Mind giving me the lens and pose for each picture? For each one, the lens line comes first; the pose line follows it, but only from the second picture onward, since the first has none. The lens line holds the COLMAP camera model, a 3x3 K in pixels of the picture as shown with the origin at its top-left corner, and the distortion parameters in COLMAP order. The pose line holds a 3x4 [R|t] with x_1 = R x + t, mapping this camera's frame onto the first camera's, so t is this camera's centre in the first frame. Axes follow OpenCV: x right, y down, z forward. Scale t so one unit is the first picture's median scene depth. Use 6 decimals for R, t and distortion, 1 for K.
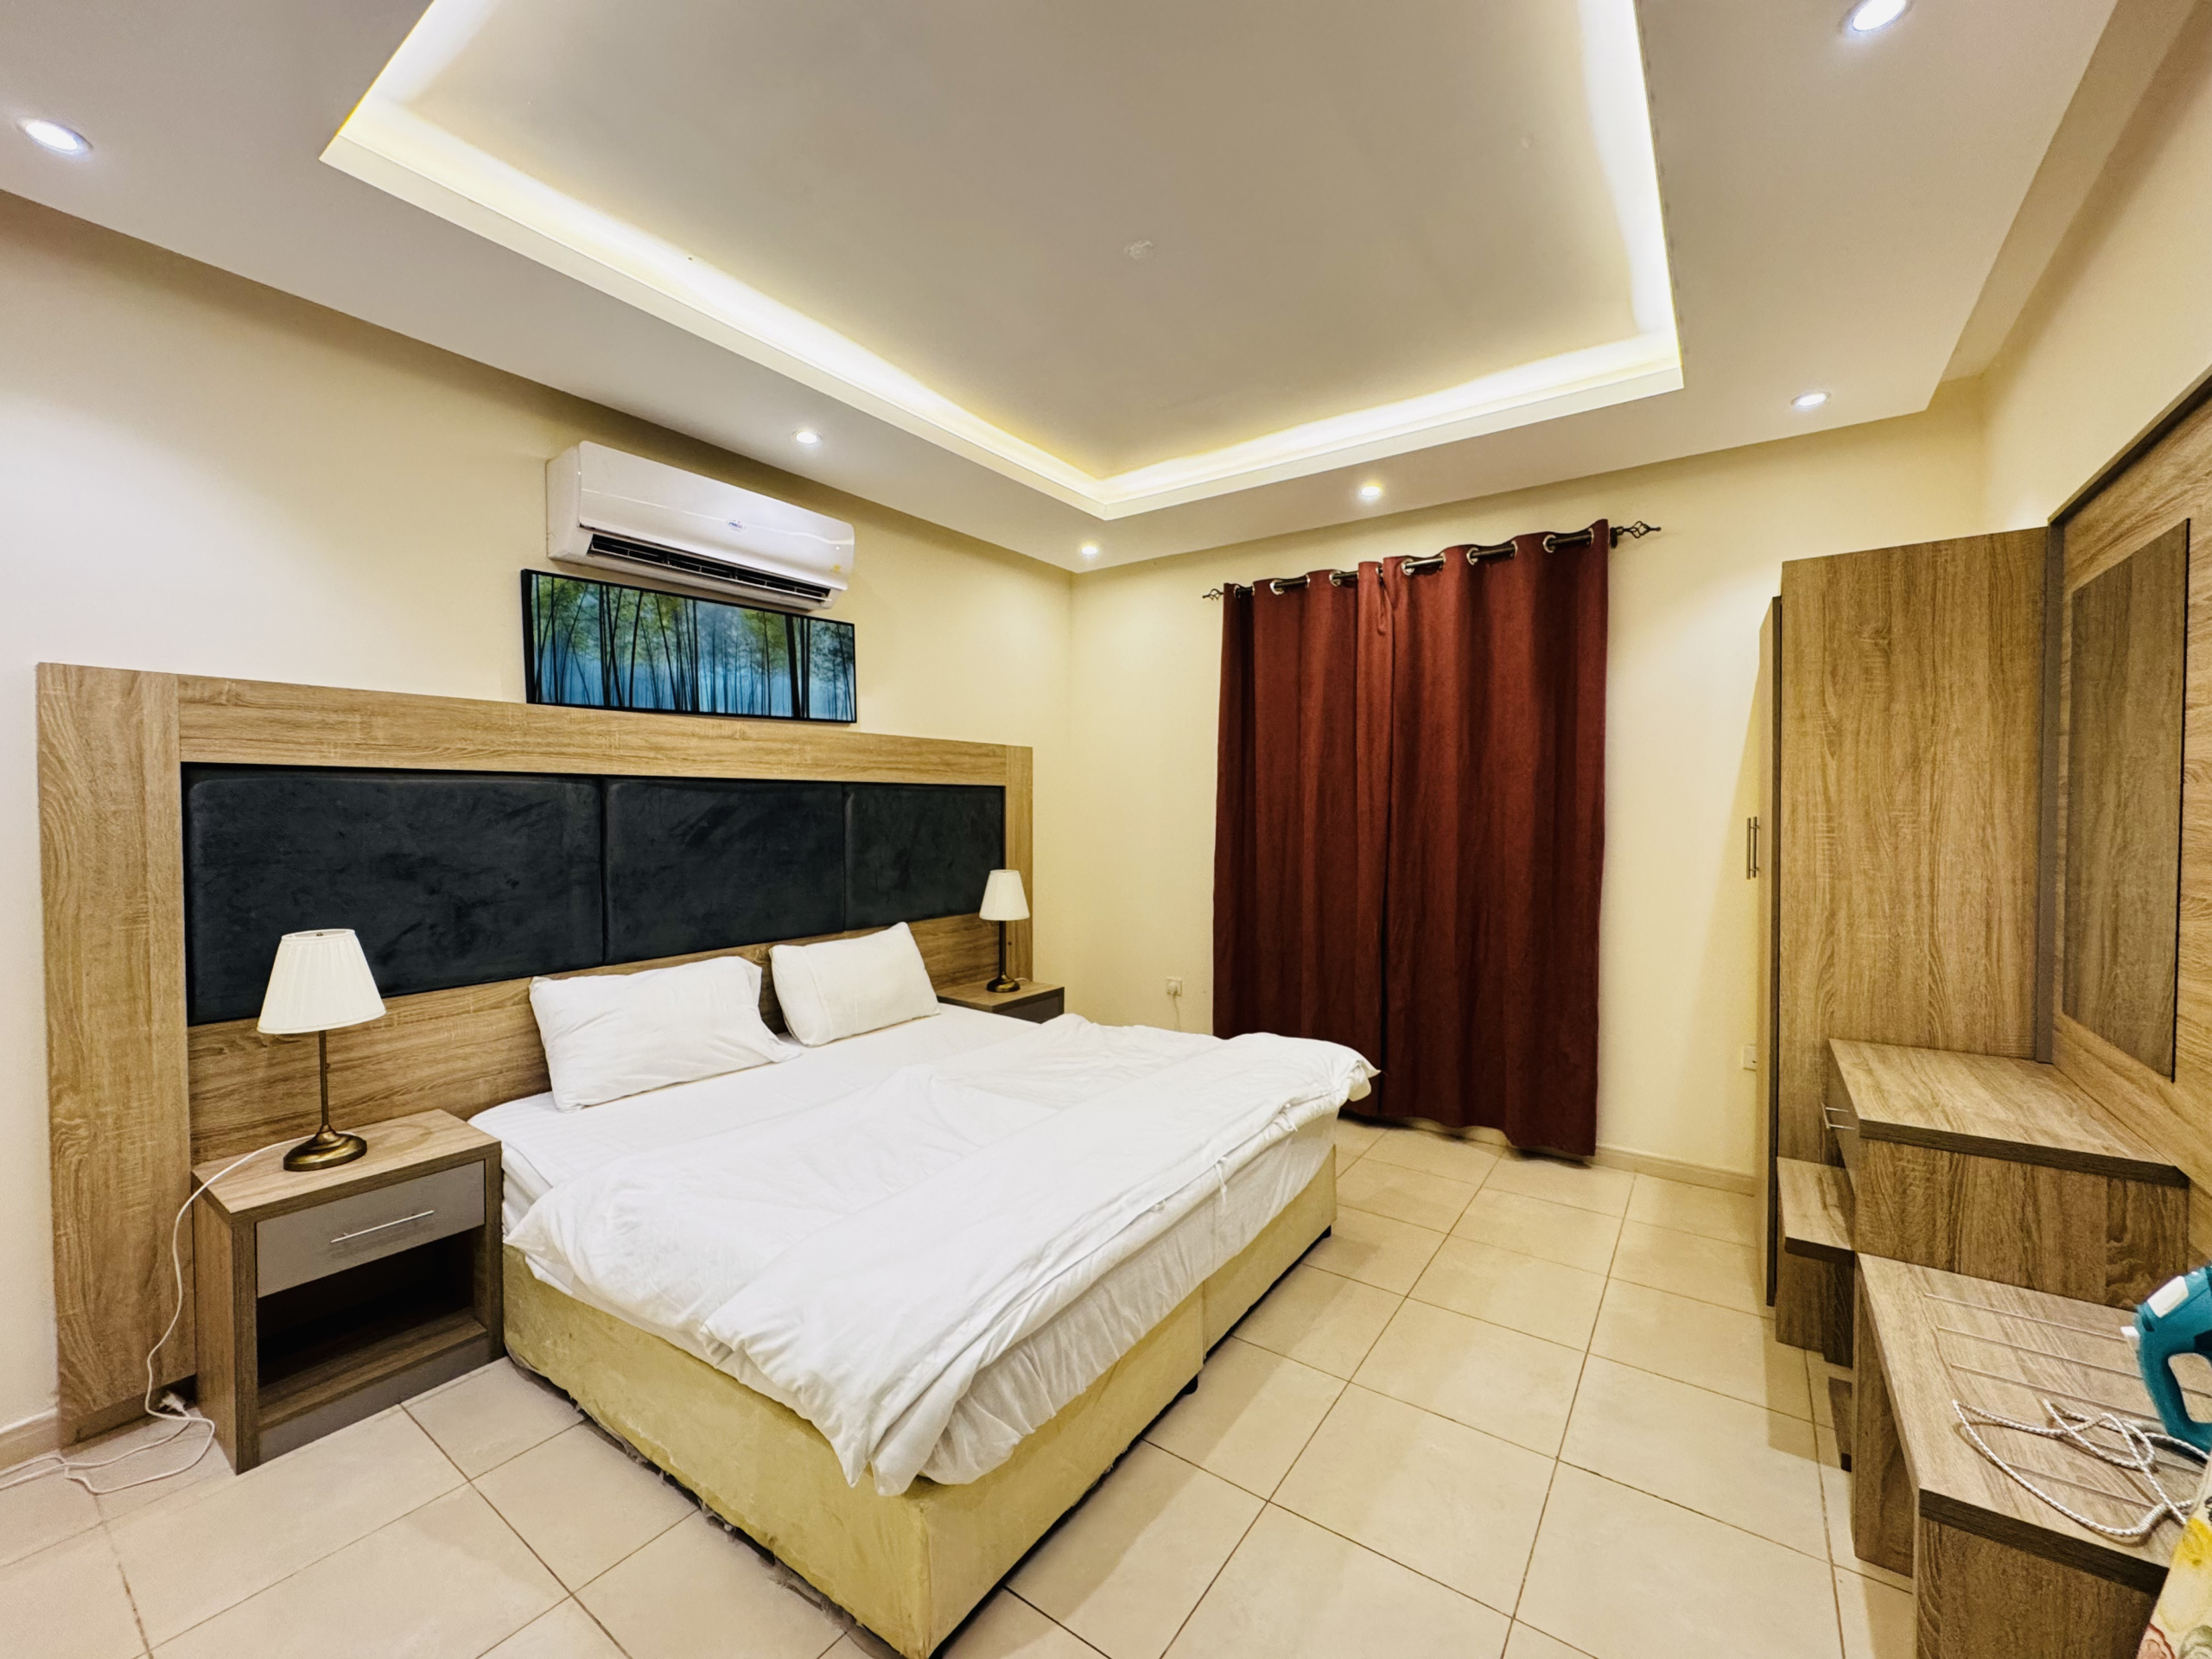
lens RADIAL K [[879.6, 0, 1103.8], [0, 879.6, 828.4], [0, 0, 1]] dist [-0.000944, 0.000099]
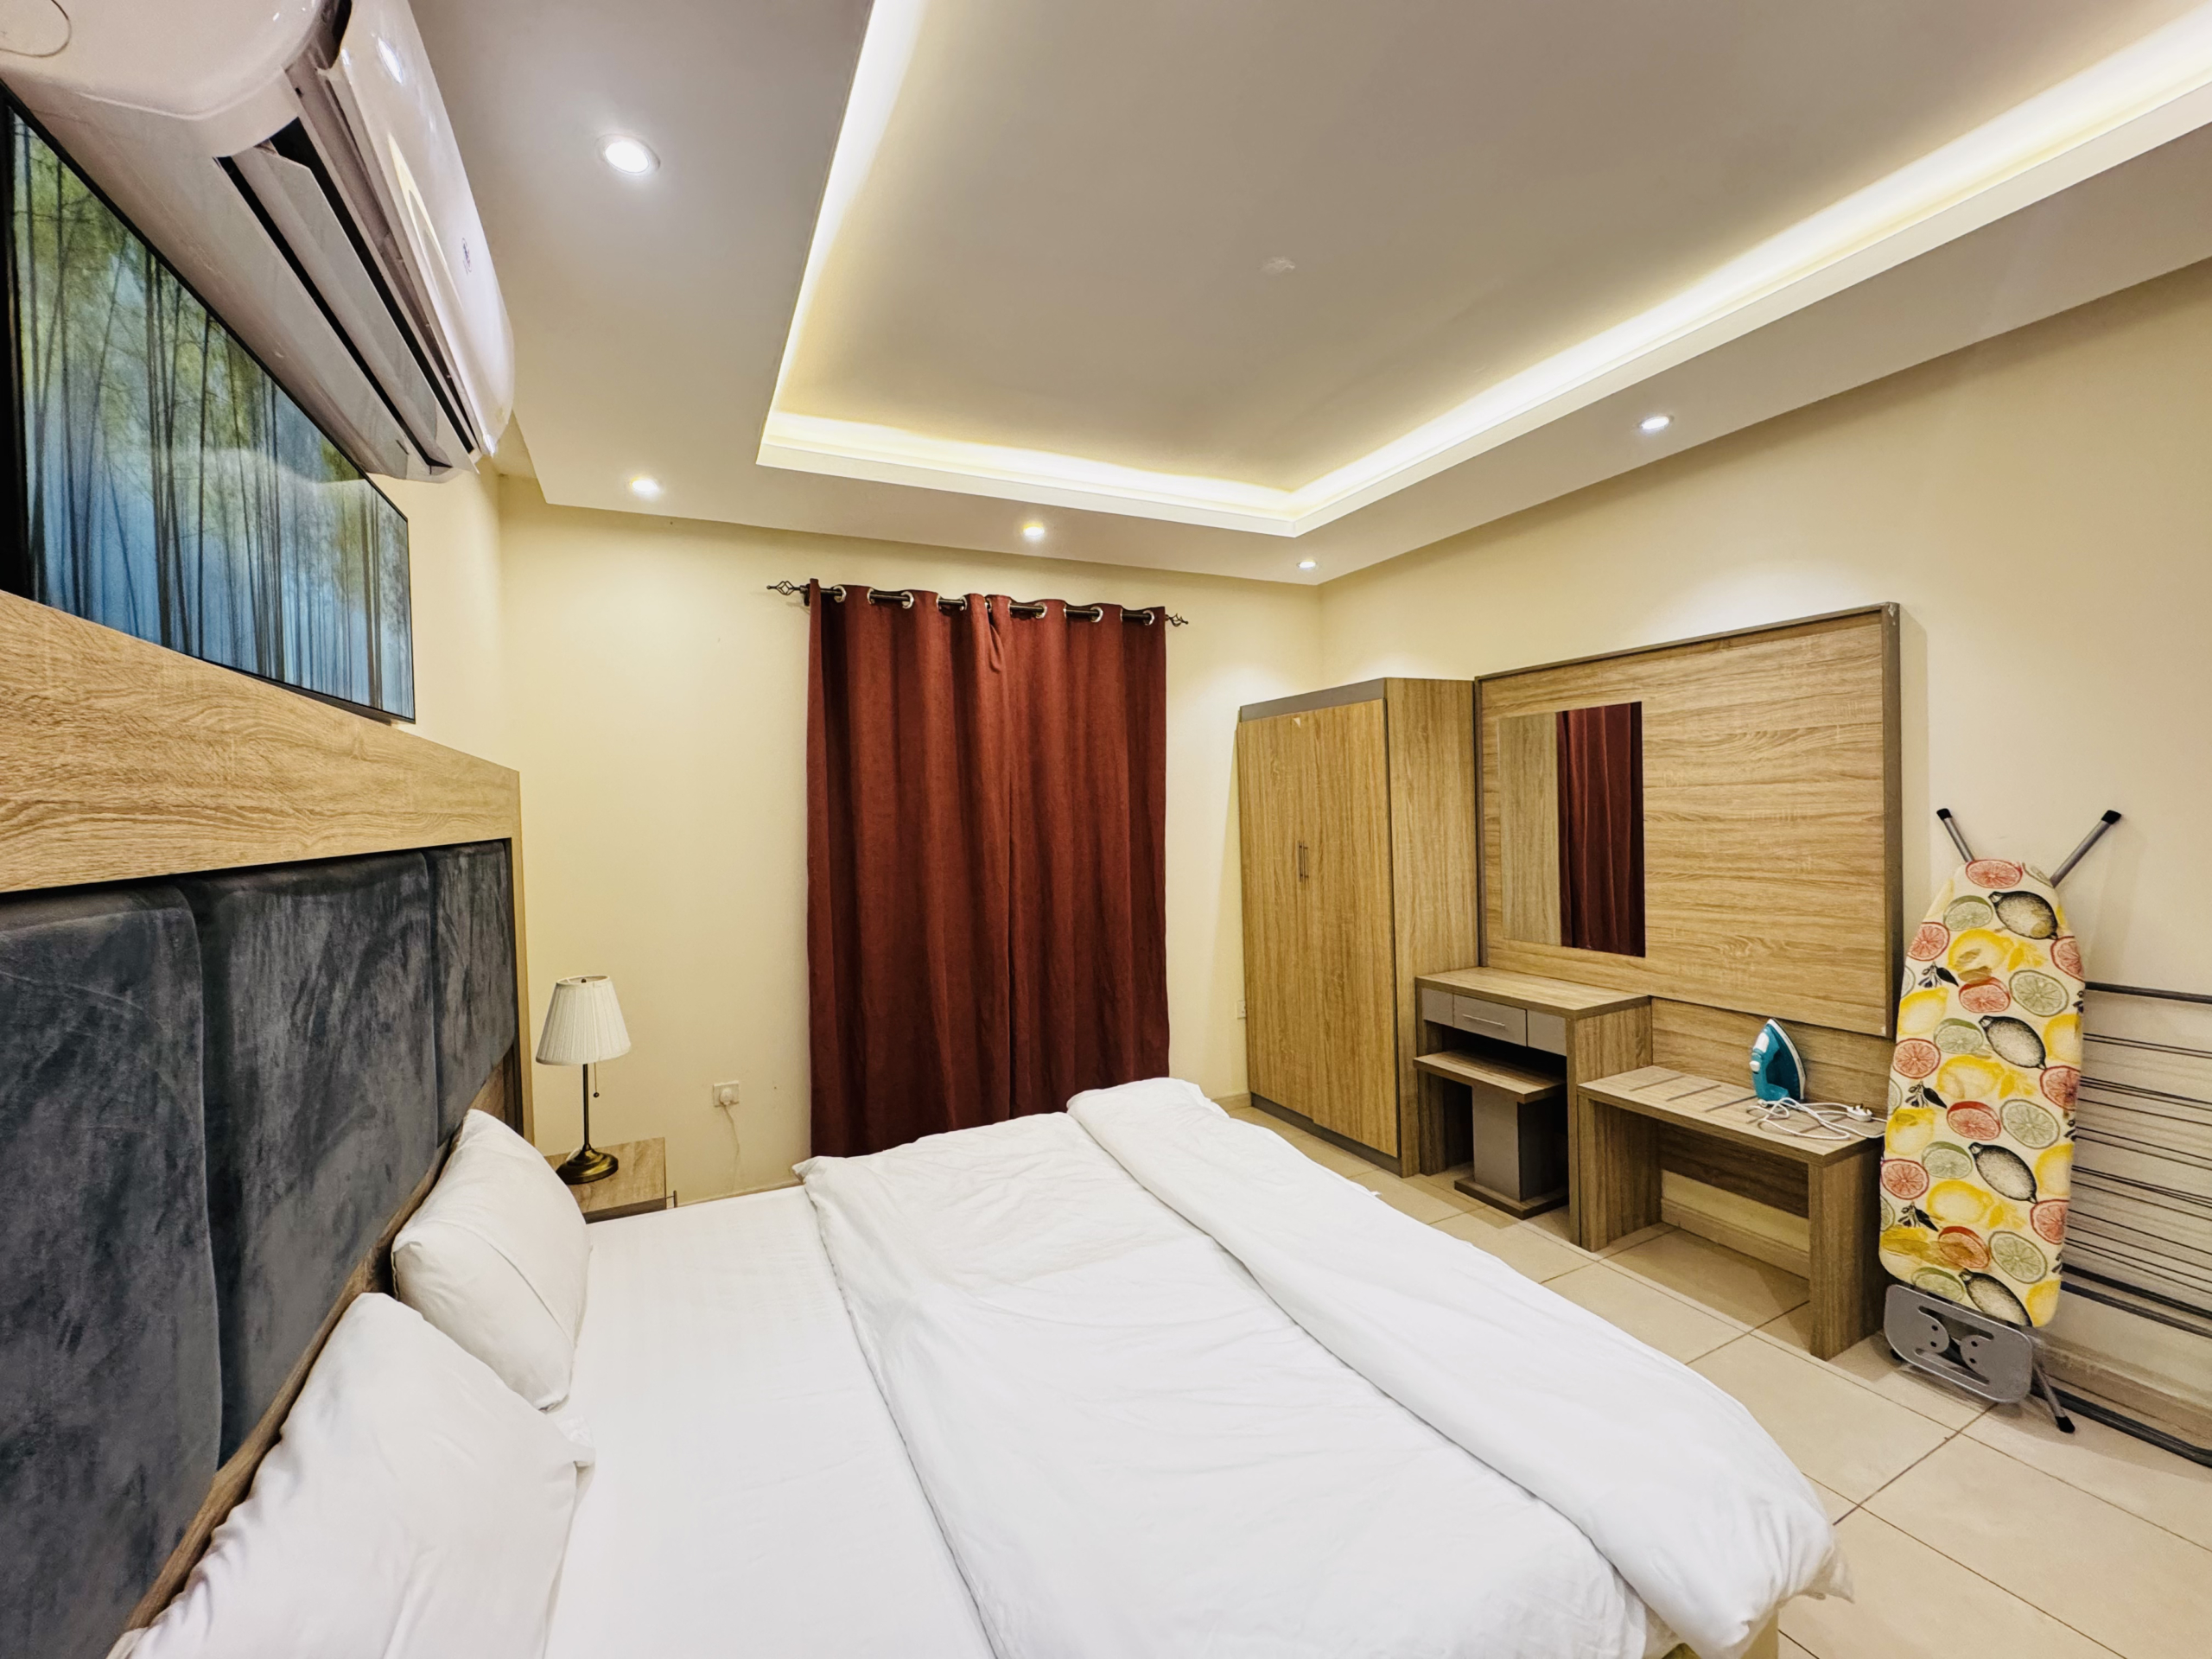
lens RADIAL K [[879.6, 0, 1103.8], [0, 879.6, 828.4], [0, 0, 1]] dist [-0.000944, 0.000099]
pose [[0.478470, -0.033200, 0.877476, -0.658222], [0.051894, 0.998608, 0.009486, -0.060017], [-0.876569, 0.040997, 0.479526, 0.549459]]
